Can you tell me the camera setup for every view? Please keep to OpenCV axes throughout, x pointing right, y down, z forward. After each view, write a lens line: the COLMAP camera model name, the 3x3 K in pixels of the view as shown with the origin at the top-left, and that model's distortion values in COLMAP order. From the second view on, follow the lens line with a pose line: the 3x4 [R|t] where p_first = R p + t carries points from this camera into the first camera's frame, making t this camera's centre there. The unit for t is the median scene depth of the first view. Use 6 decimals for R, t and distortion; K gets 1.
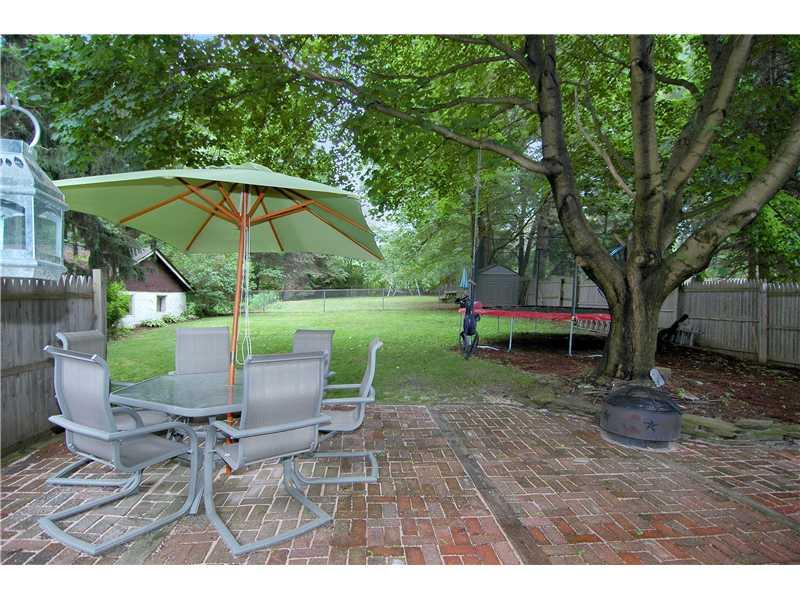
lens RADIAL K [[423.6, 0, 399.0], [0, 423.6, 307.9], [0, 0, 1]] dist [-0.026862, -0.001815]
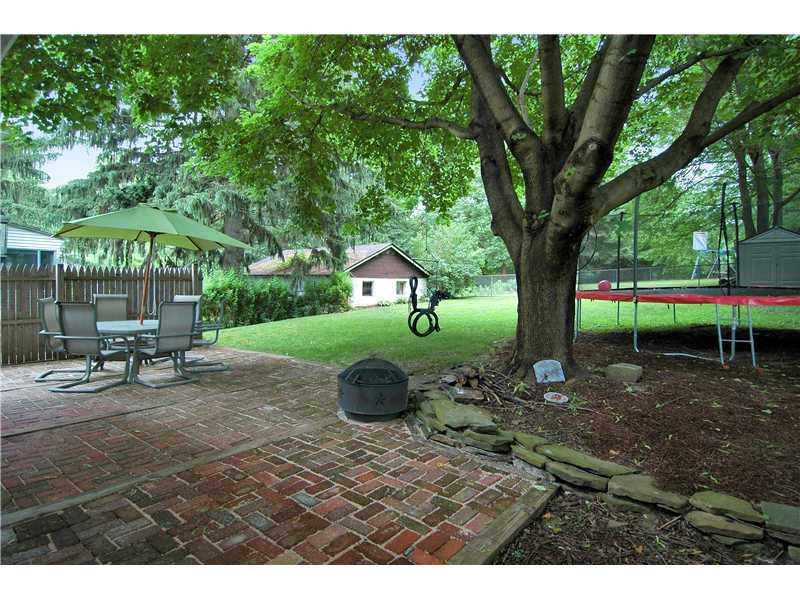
lens RADIAL K [[423.6, 0, 399.2], [0, 423.6, 296.7], [0, 0, 1]] dist [-0.026862, -0.001815]
pose [[0.750304, 0.005608, -0.661069, 1.500866], [-0.000077, 0.999965, 0.008395, 0.034906], [0.661093, -0.006248, 0.750278, 0.341519]]
